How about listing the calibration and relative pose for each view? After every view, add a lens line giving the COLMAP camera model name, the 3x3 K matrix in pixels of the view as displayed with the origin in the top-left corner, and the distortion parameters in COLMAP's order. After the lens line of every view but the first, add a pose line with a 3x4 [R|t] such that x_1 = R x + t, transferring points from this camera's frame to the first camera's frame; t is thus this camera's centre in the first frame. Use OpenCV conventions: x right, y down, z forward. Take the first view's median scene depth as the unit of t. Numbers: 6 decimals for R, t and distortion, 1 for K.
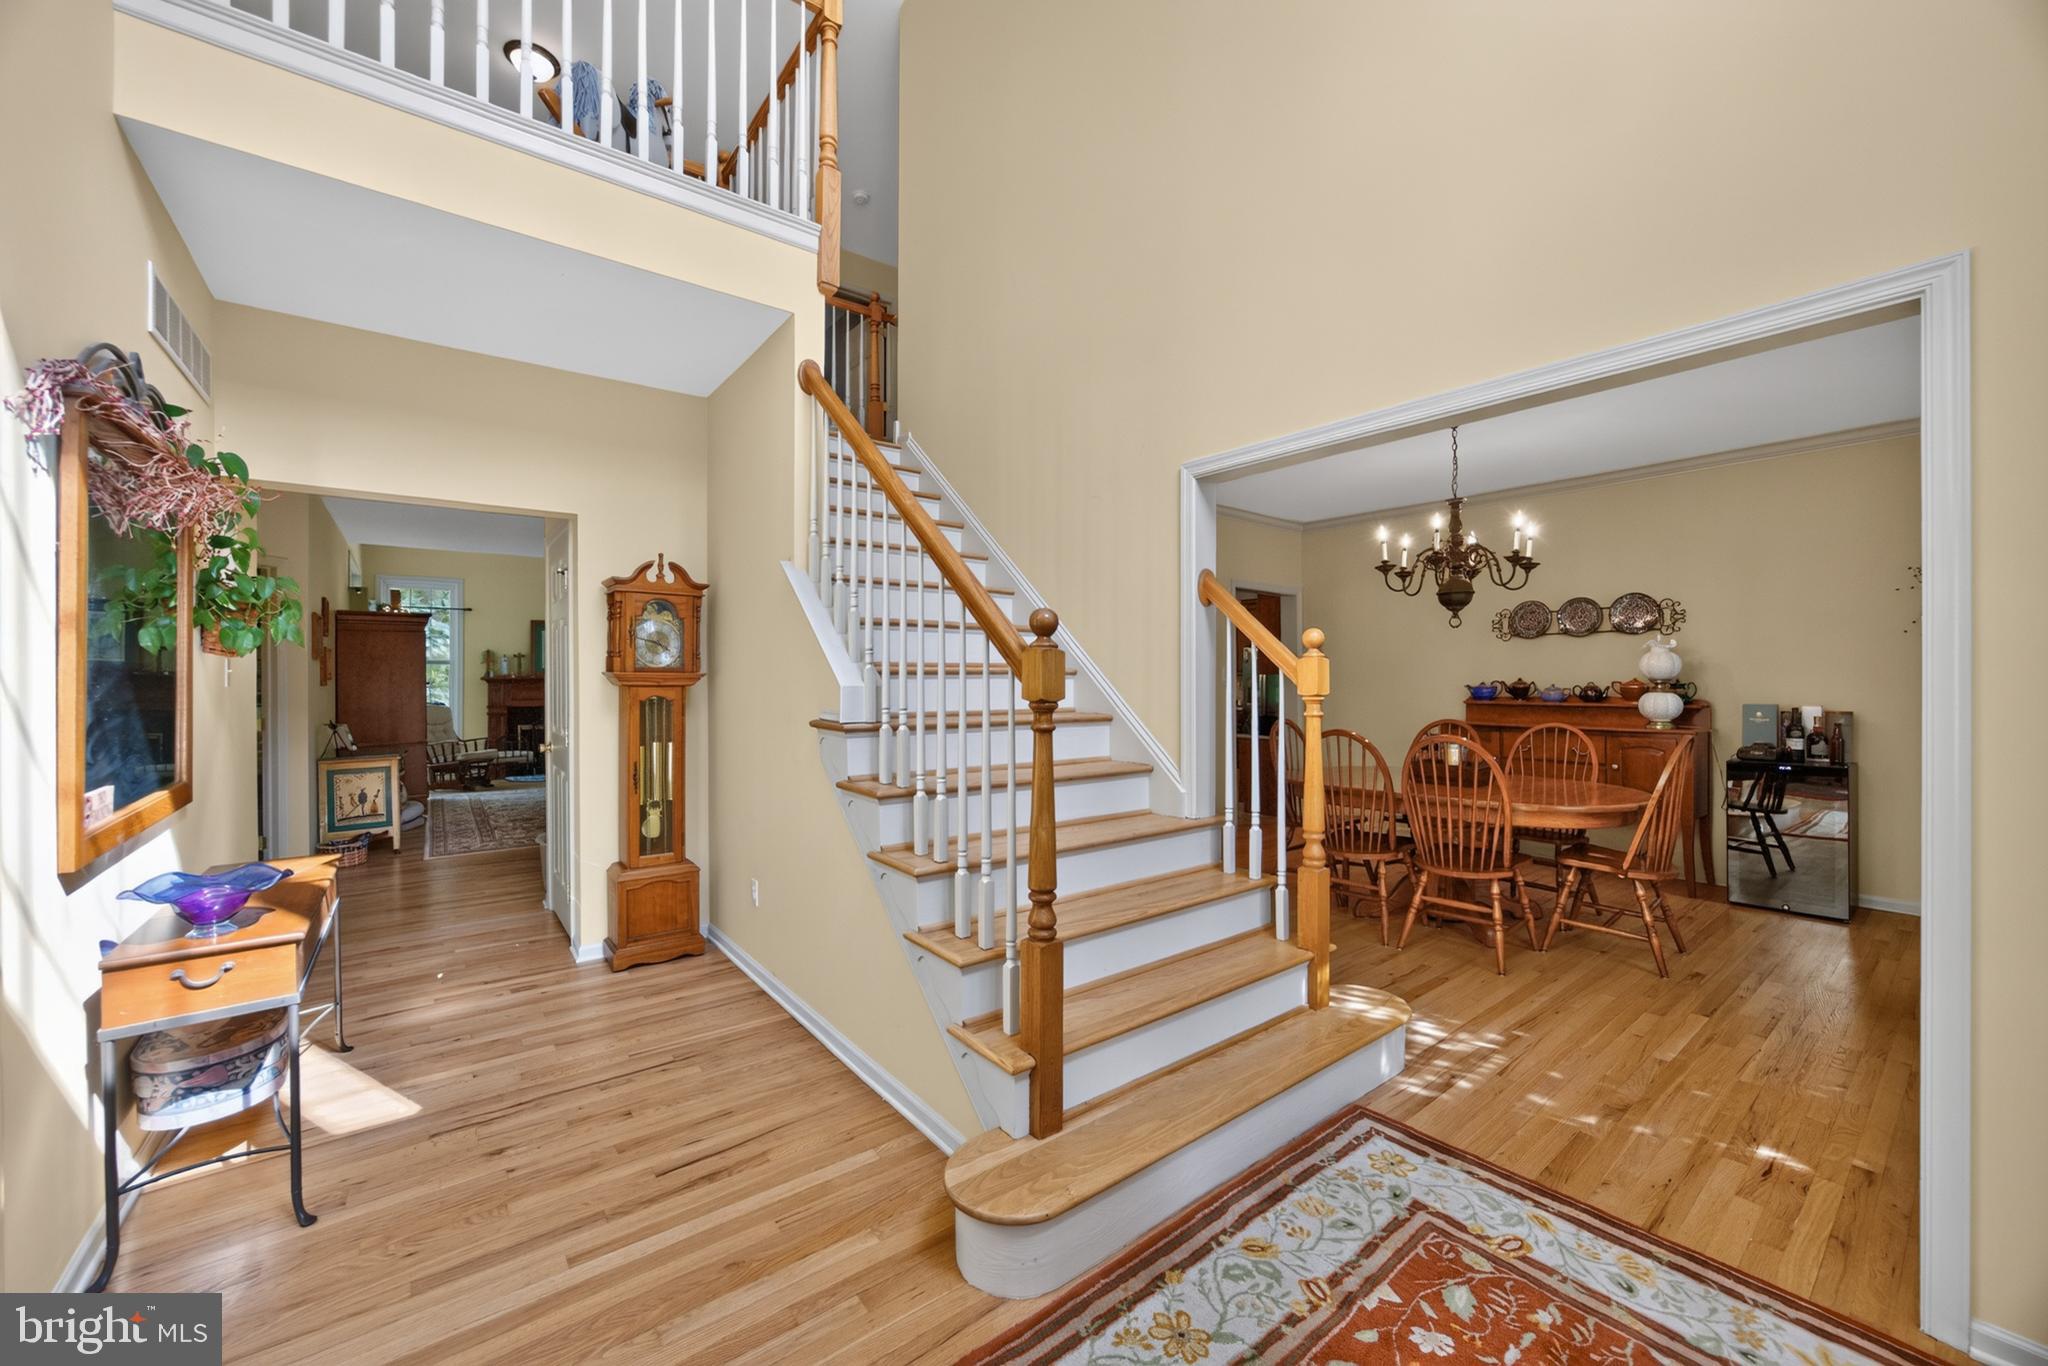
lens RADIAL K [[787.0, 0, 1027.6], [0, 787.0, 675.6], [0, 0, 1]] dist [-0.016267, 0.005599]
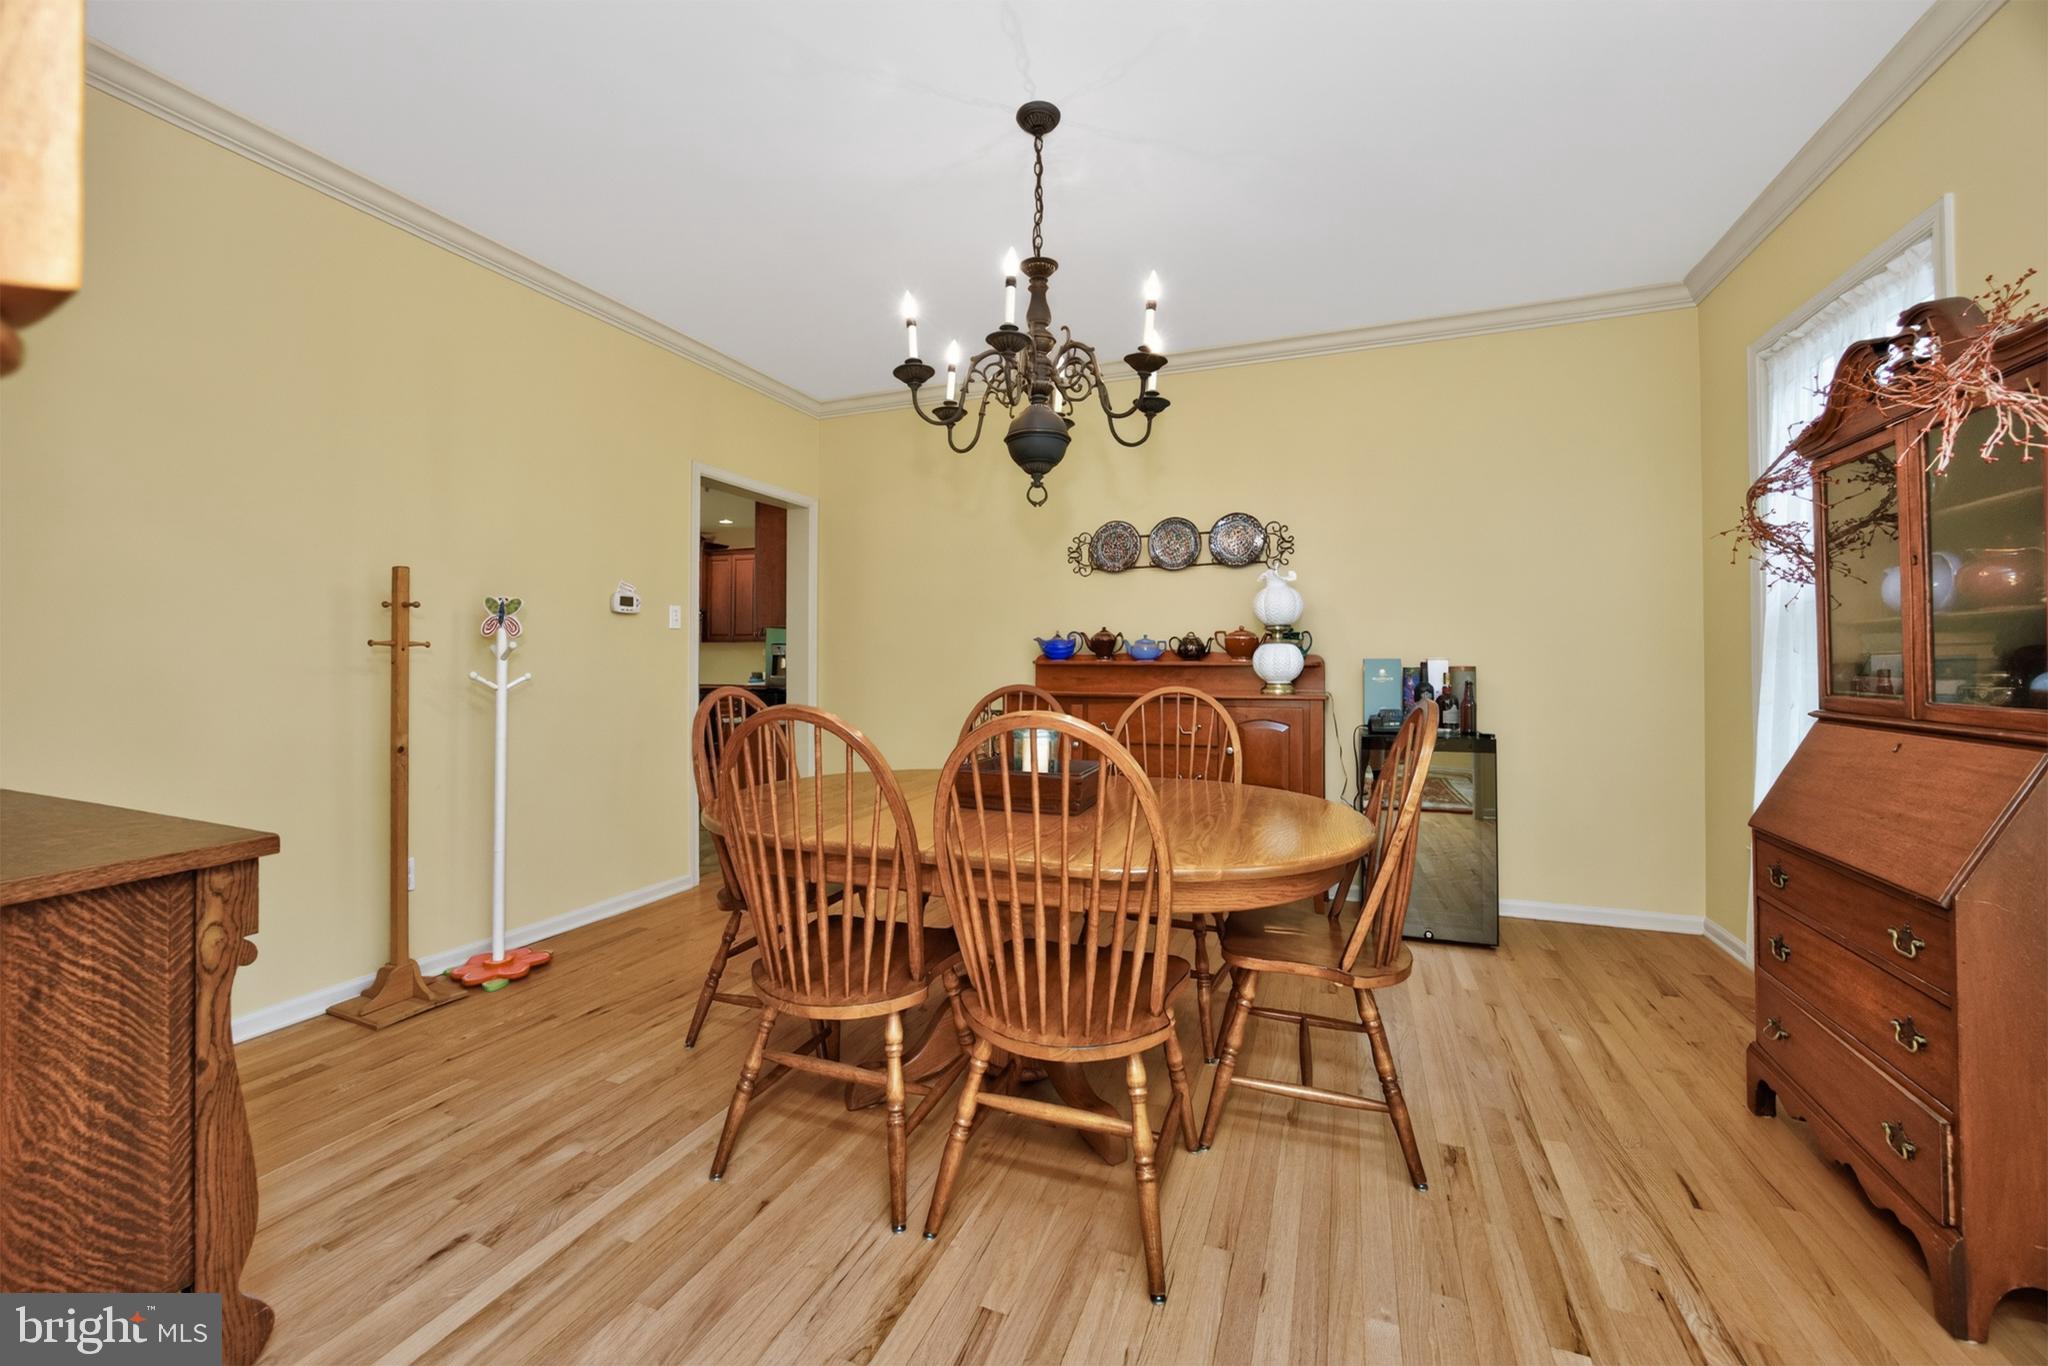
lens RADIAL K [[797.4, 0, 1028.3], [0, 797.4, 664.0], [0, 0, 1]] dist [-0.008583, 0.000208]
pose [[0.861887, 0.001310, 0.507098, 0.256906], [-0.004731, 0.999974, 0.005459, 0.039584], [-0.507078, -0.007104, 0.861871, 0.515476]]
